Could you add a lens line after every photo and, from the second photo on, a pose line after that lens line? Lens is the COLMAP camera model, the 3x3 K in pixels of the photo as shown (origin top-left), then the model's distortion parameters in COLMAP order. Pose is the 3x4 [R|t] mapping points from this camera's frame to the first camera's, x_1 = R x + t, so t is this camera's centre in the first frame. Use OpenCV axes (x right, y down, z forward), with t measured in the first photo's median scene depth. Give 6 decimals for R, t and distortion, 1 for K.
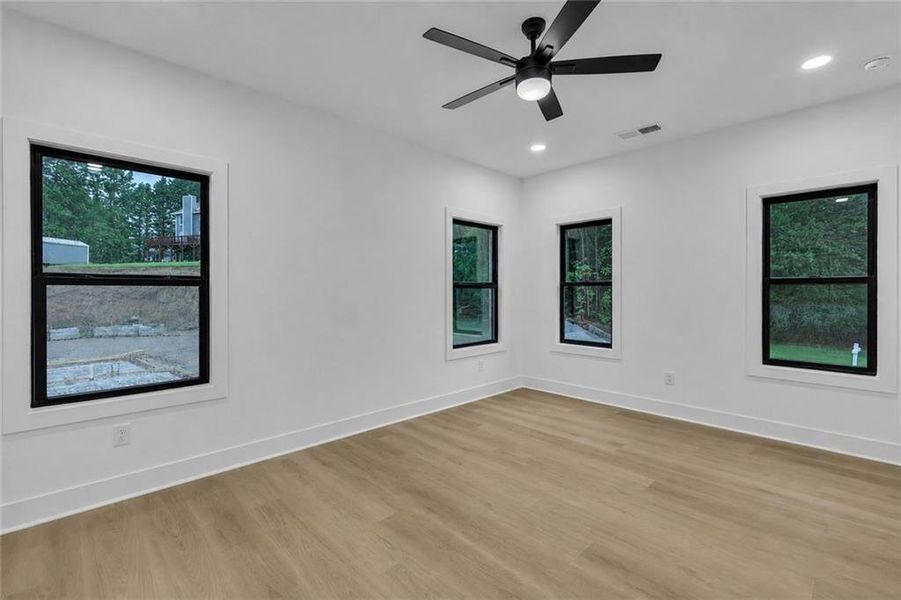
lens RADIAL K [[403.4, 0, 450.5], [0, 403.4, 300.0], [0, 0, 1]] dist [0.001827, 0.000035]
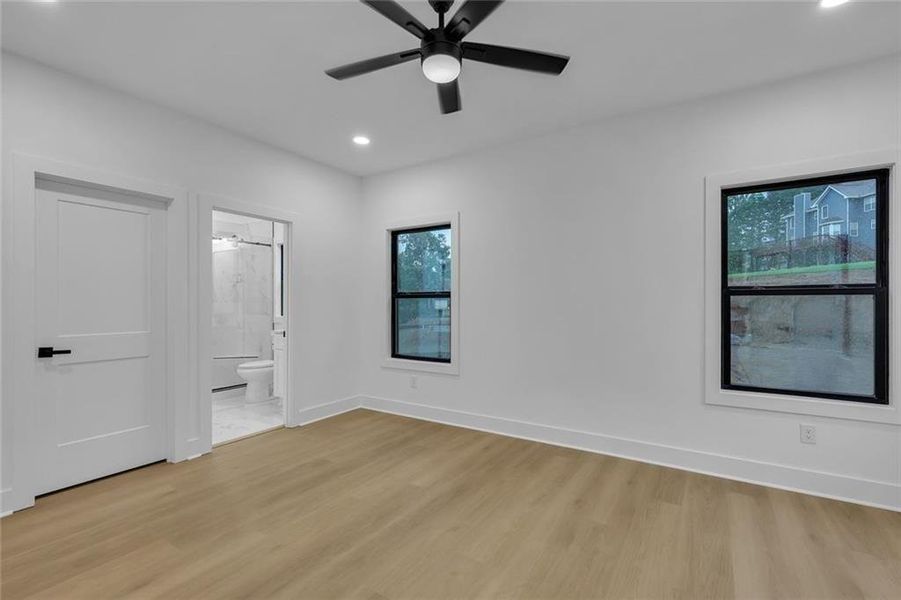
lens RADIAL K [[403.4, 0, 450.5], [0, 403.4, 300.0], [0, 0, 1]] dist [0.001827, 0.000035]
pose [[0.219058, -0.003547, -0.975705, 0.710279], [-0.019085, 0.999786, -0.007919, -0.011269], [0.975525, 0.020356, 0.218944, 0.550205]]
